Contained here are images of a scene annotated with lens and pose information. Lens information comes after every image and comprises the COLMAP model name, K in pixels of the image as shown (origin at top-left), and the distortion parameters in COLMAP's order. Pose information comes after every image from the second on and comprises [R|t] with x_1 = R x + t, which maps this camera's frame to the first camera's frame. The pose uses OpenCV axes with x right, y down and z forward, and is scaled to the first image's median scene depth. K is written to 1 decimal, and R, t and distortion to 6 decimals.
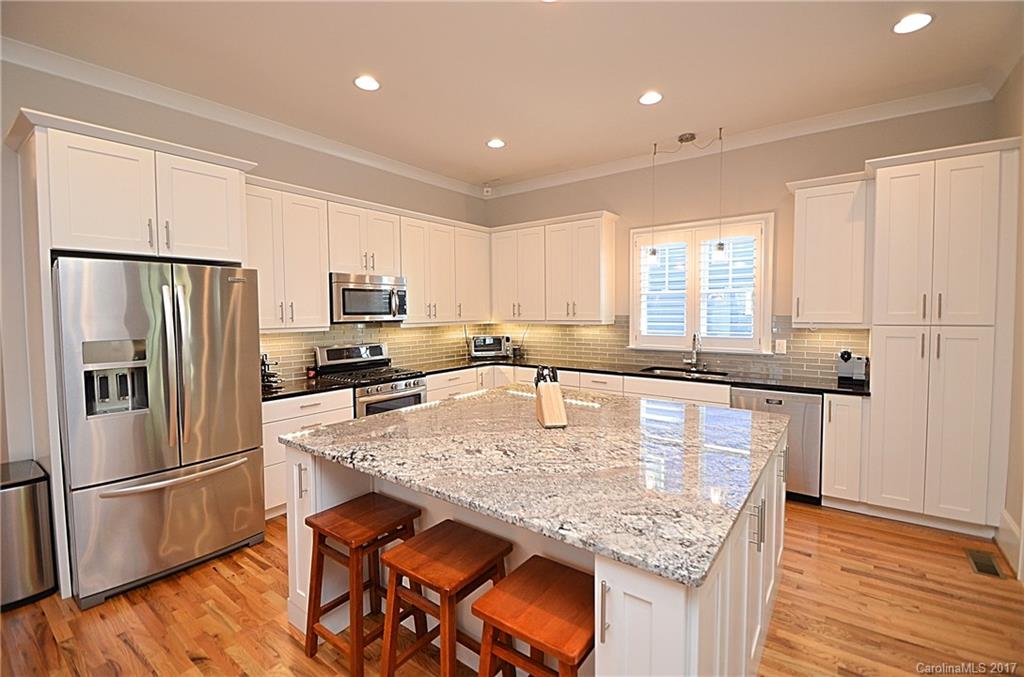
lens RADIAL K [[449.3, 0, 511.9], [0, 449.3, 331.5], [0, 0, 1]] dist [0.016735, -0.017778]
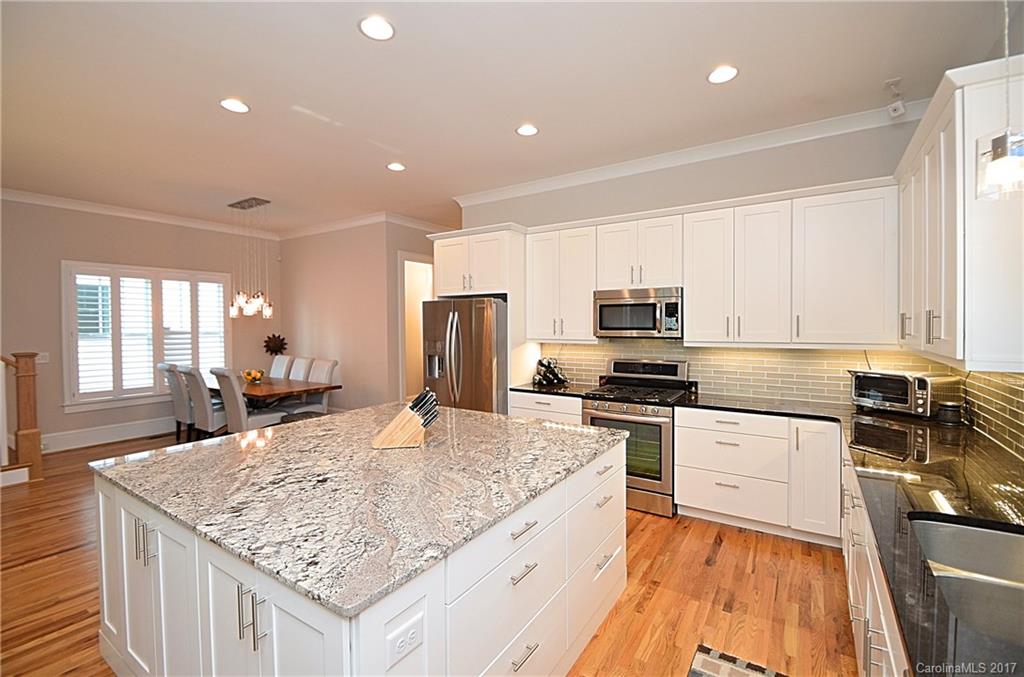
lens RADIAL K [[449.3, 0, 511.9], [0, 449.3, 331.5], [0, 0, 1]] dist [0.016735, -0.017778]
pose [[0.057684, 0.027044, -0.997969, 0.642795], [-0.039955, 0.998895, 0.024760, -0.048938], [0.997535, 0.038445, 0.058701, 0.699464]]
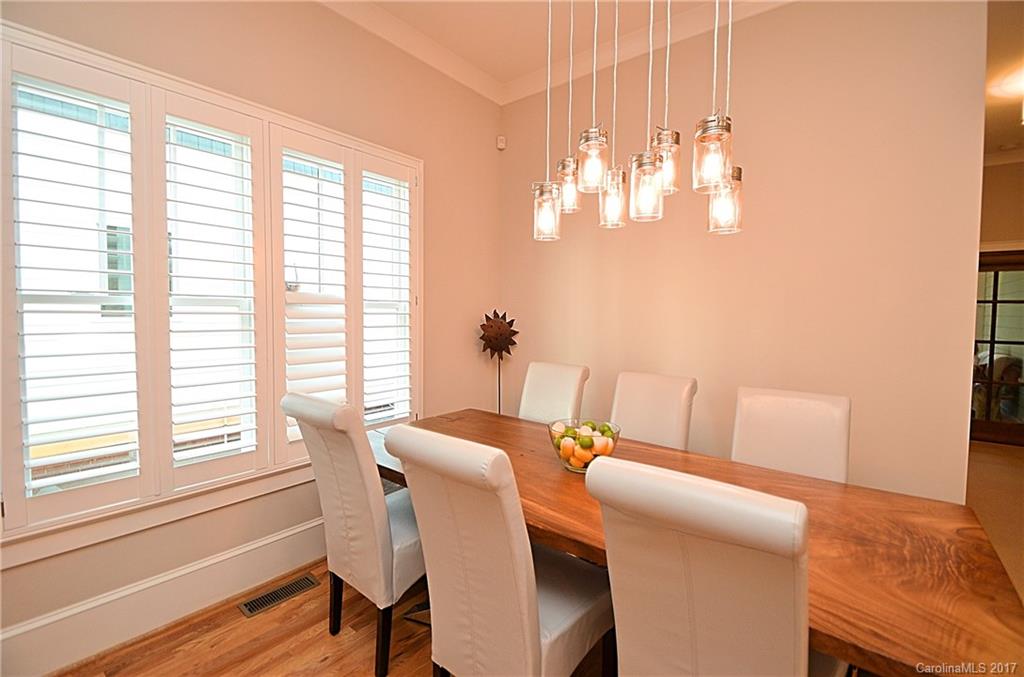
lens RADIAL K [[447.0, 0, 511.7], [0, 447.0, 331.4], [0, 0, 1]] dist [0.018464, -0.019550]
pose [[-0.052357, 0.052025, -0.997272, -0.439677], [-0.051289, 0.997184, 0.054714, 0.037946], [0.997310, 0.054014, -0.049541, -0.094440]]
